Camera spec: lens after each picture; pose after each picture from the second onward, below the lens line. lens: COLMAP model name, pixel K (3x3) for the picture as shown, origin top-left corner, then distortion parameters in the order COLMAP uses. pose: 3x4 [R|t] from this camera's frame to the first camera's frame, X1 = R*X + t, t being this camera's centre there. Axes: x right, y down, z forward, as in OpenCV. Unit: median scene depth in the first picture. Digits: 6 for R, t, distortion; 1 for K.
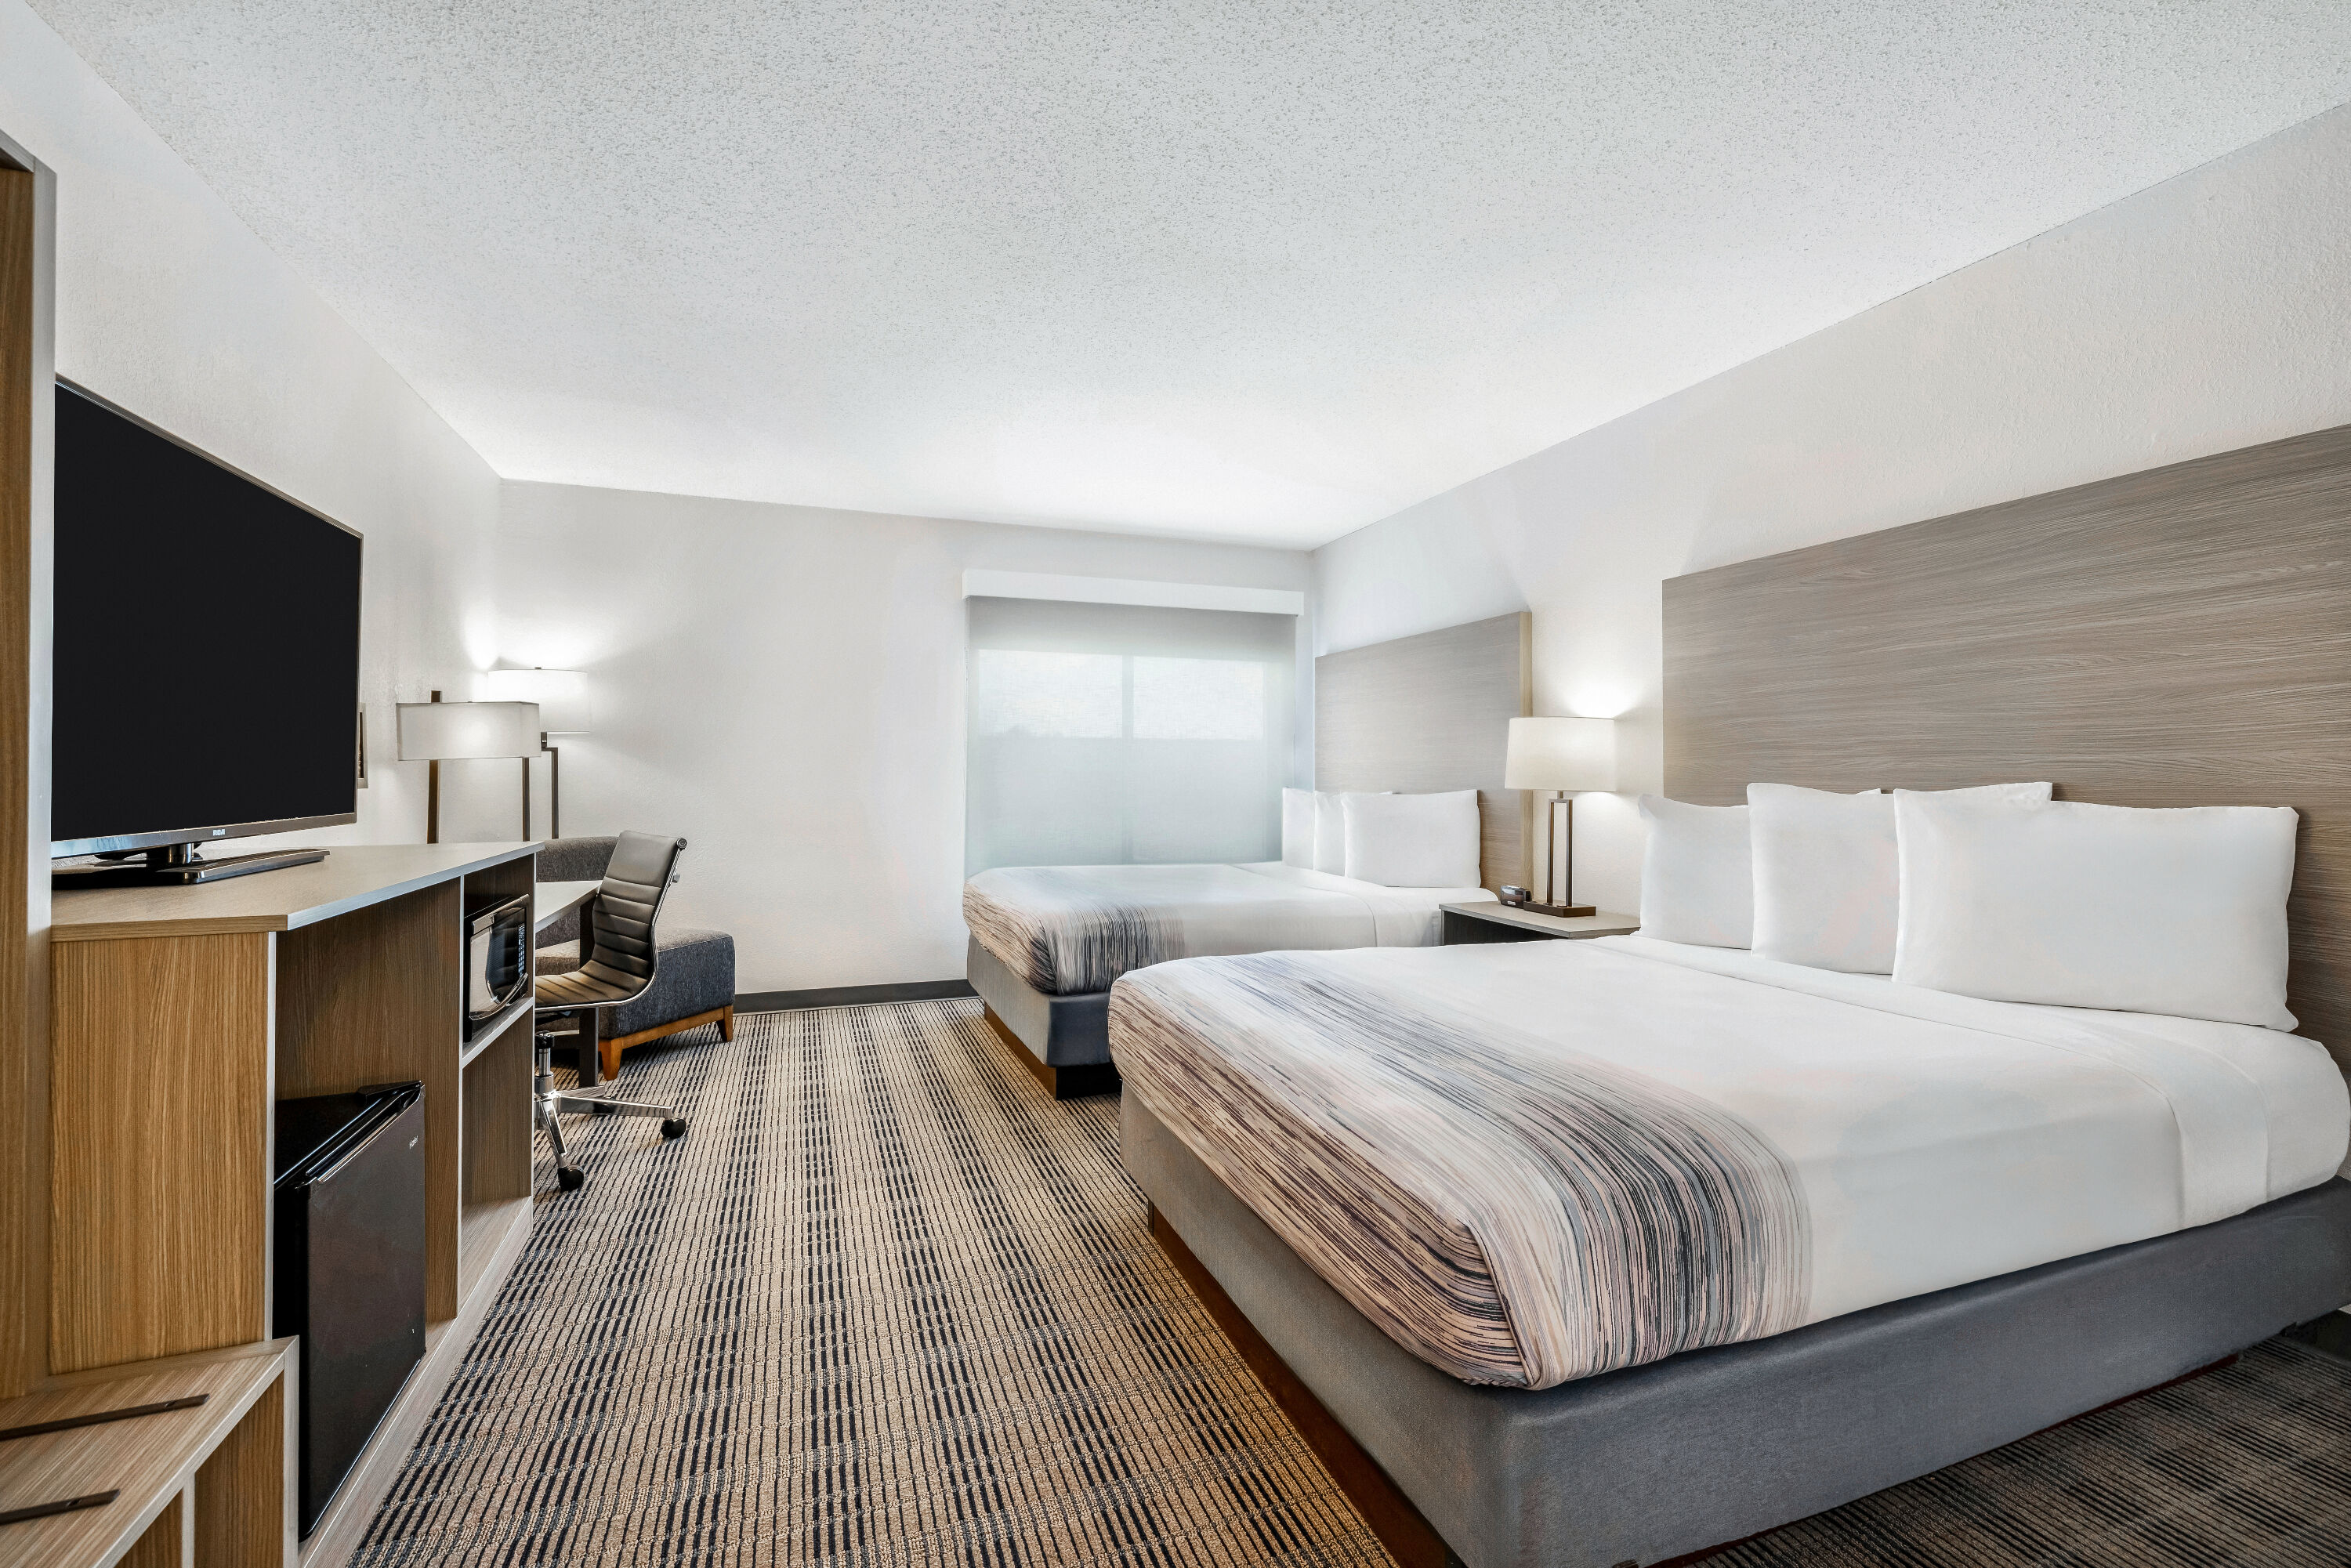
lens RADIAL K [[995.8, 0, 1166.3], [0, 995.8, 767.6], [0, 0, 1]] dist [0.003285, -0.000085]
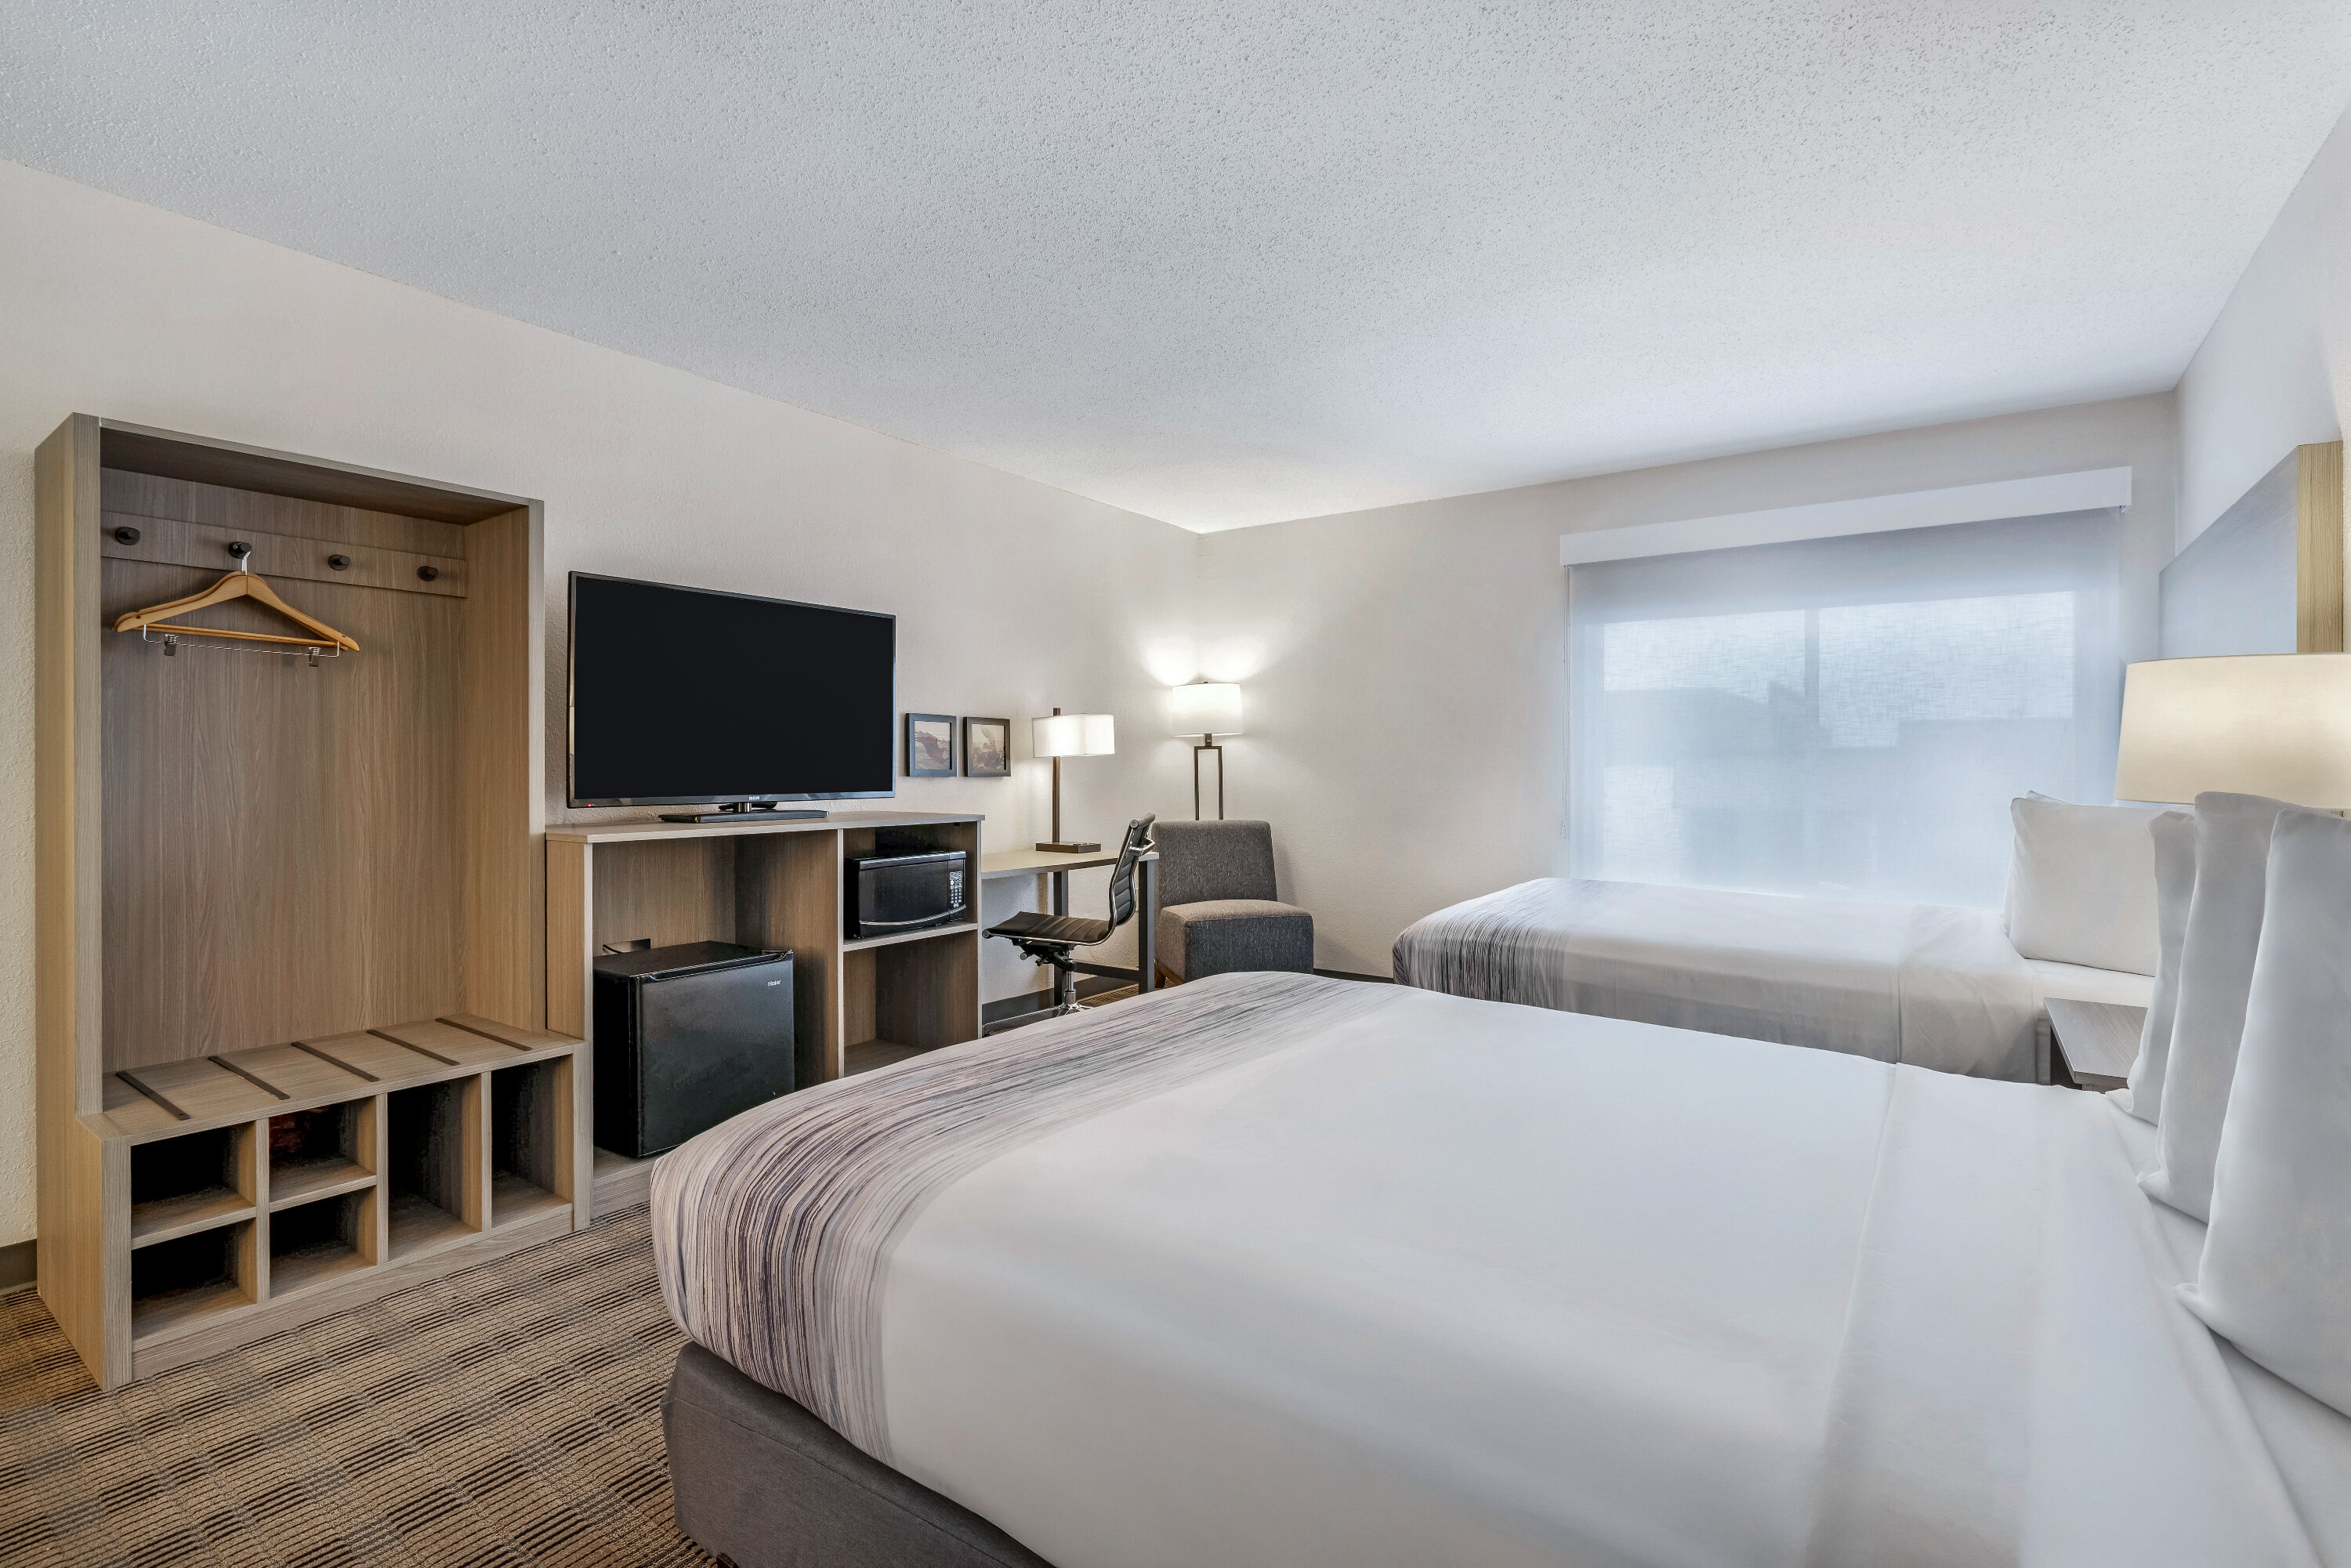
lens RADIAL K [[1064.5, 0, 1163.0], [0, 1064.5, 789.6], [0, 0, 1]] dist [-0.015950, -0.000162]
pose [[0.557588, 0.019486, -0.829889, 0.956530], [0.000065, 0.999723, 0.023518, 0.007521], [0.830118, -0.013168, 0.557432, 0.484529]]
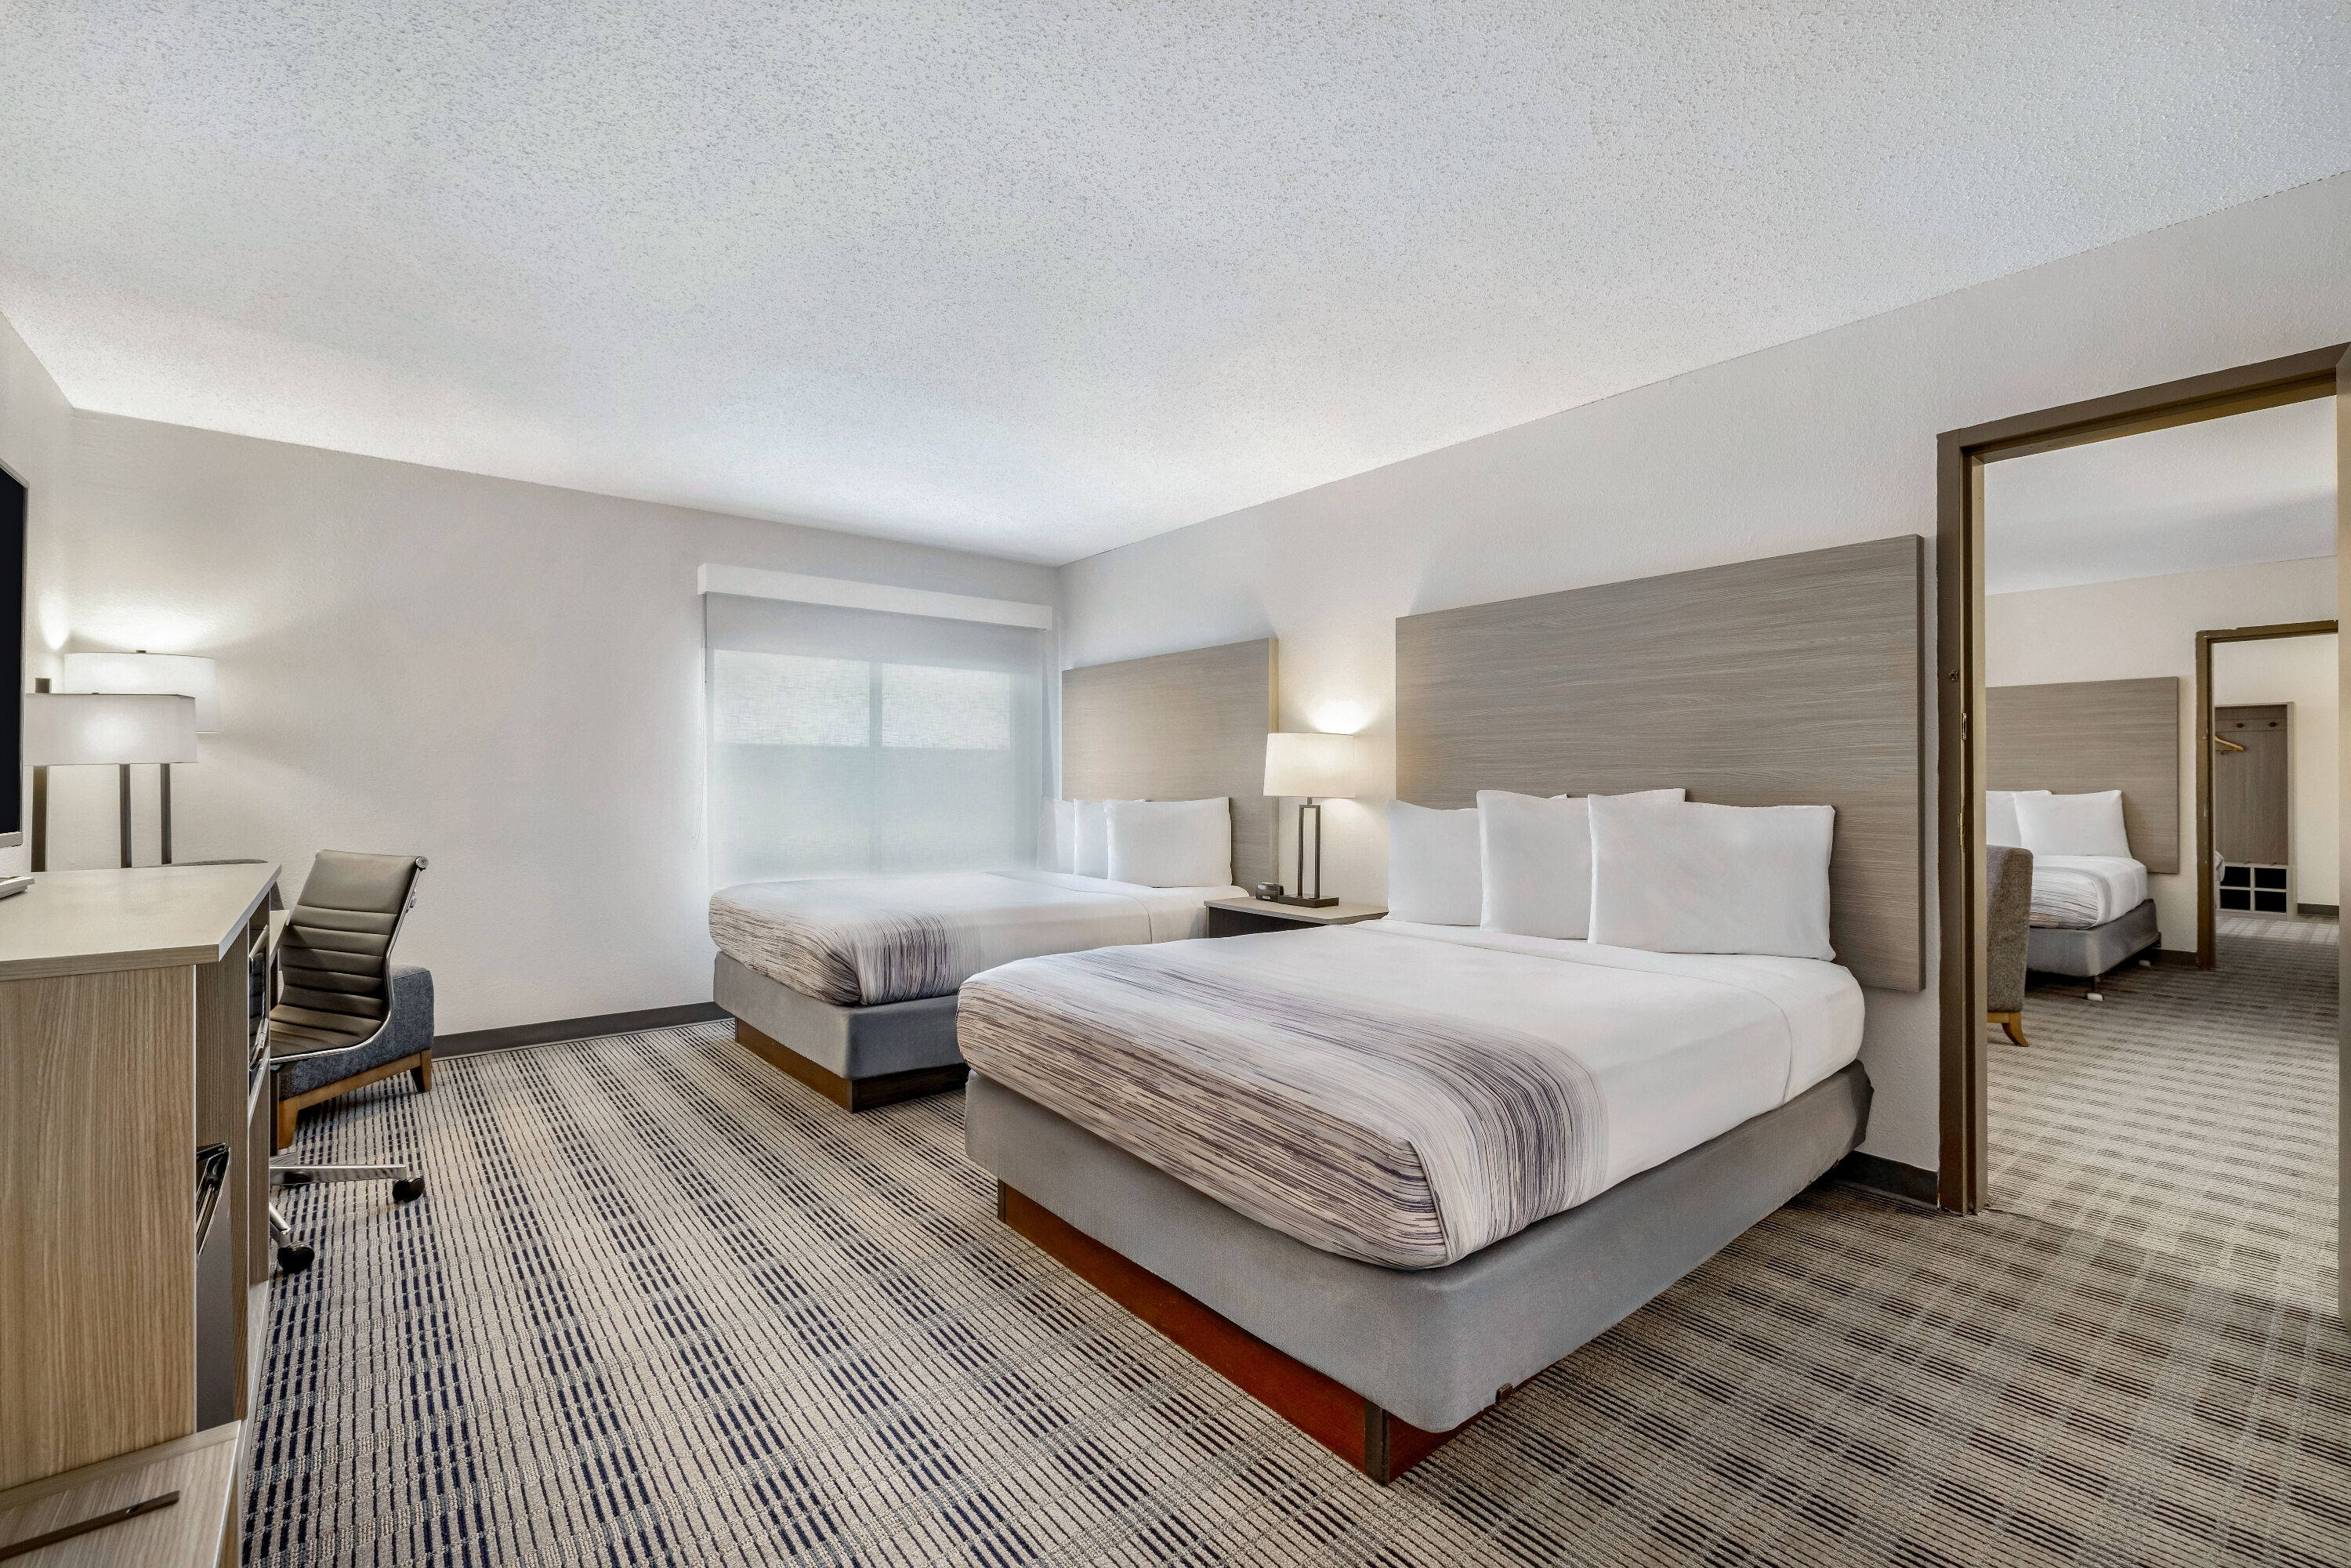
lens RADIAL K [[995.8, 0, 1162.7], [0, 995.8, 787.8], [0, 0, 1]] dist [0.003285, -0.000085]
pose [[0.948705, -0.002180, 0.316154, -0.229304], [-0.001341, 0.999939, 0.010919, -0.000050], [-0.316159, -0.010783, 0.948645, -0.053674]]
